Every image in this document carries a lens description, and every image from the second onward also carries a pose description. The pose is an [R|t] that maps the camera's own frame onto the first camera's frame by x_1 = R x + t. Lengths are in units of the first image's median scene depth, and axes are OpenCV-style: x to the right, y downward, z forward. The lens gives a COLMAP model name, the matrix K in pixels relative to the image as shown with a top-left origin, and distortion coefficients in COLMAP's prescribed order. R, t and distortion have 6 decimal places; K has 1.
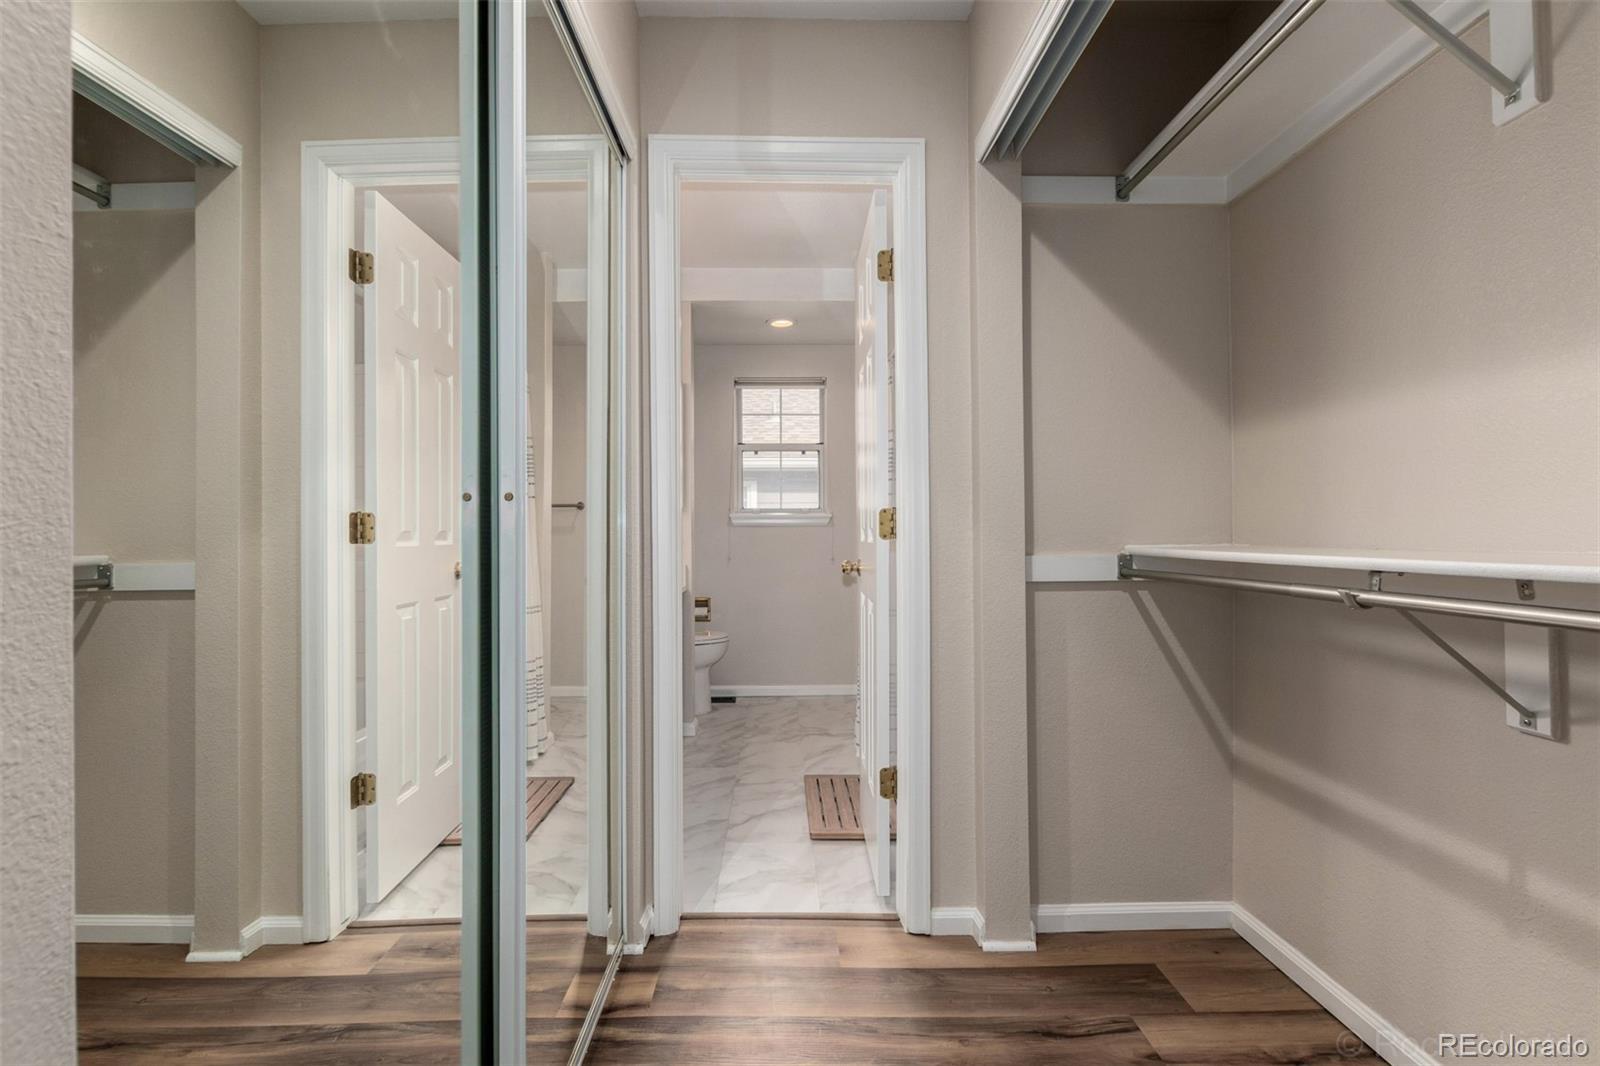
lens RADIAL K [[735.5, 0, 788.7], [0, 735.5, 531.0], [0, 0, 1]] dist [0.004732, 0.000109]
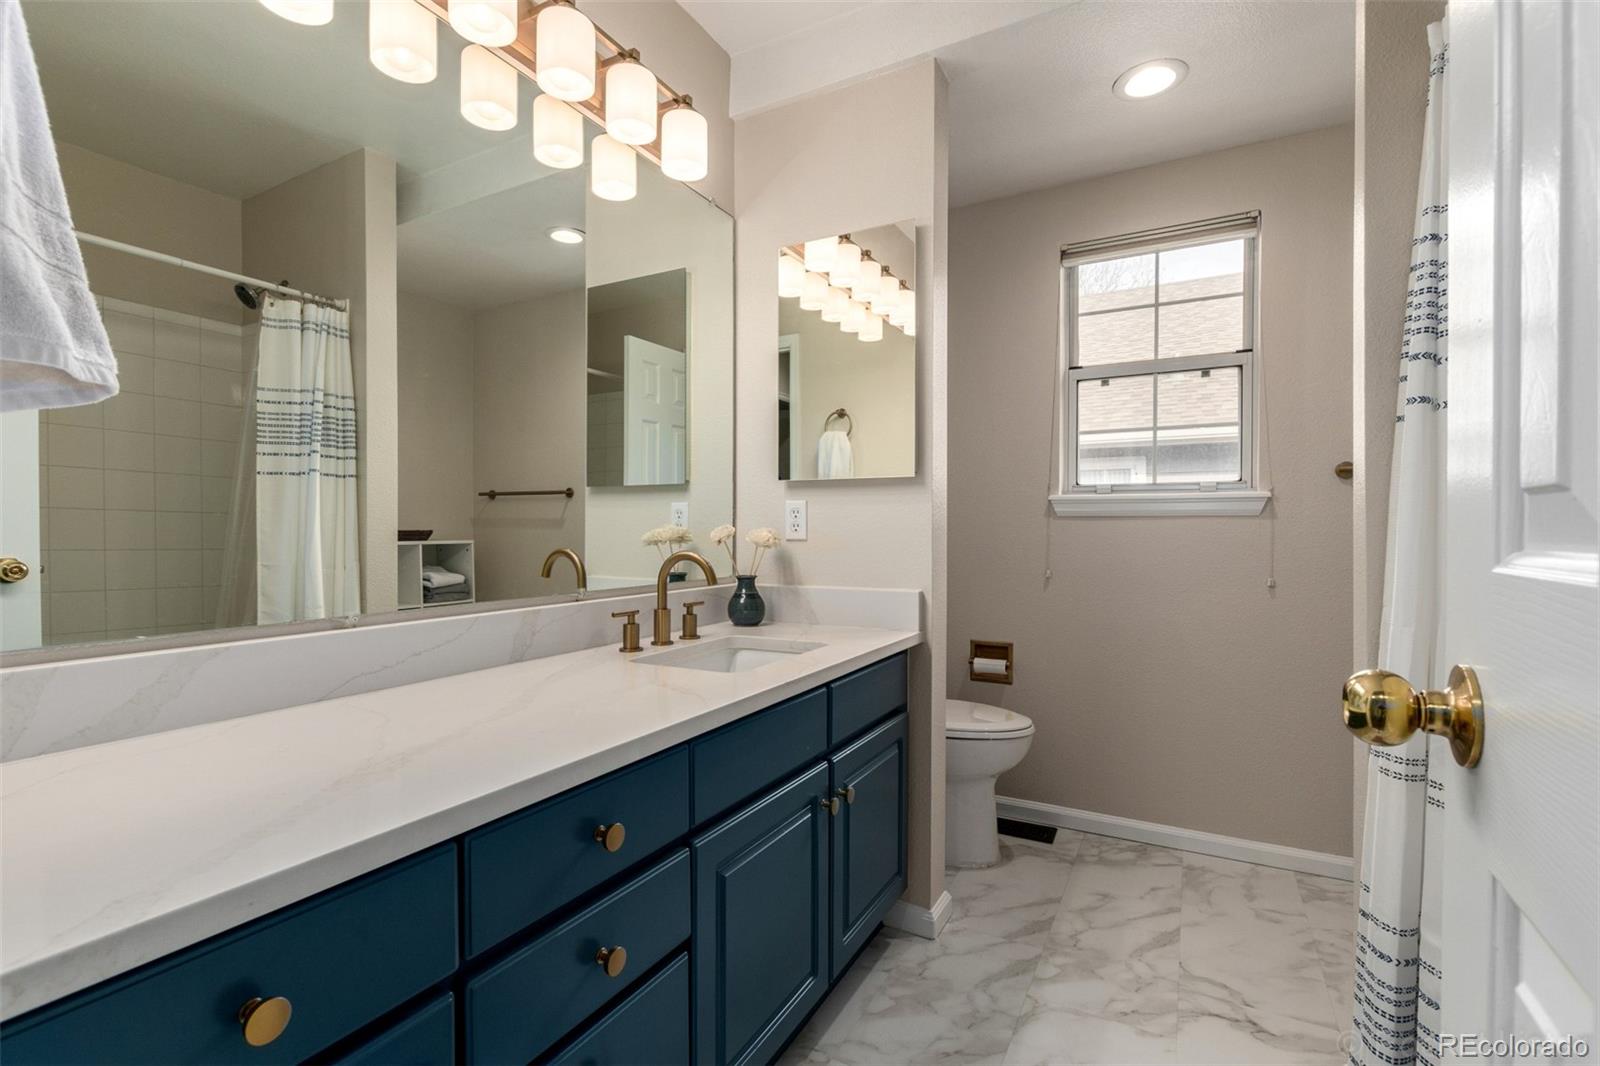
lens RADIAL K [[735.5, 0, 788.7], [0, 735.5, 531.0], [0, 0, 1]] dist [0.004732, 0.000109]
pose [[0.868332, 0.009294, -0.495897, 0.023878], [-0.007352, 0.999956, 0.005867, 0.002407], [0.495929, -0.001449, 0.868362, 0.421543]]
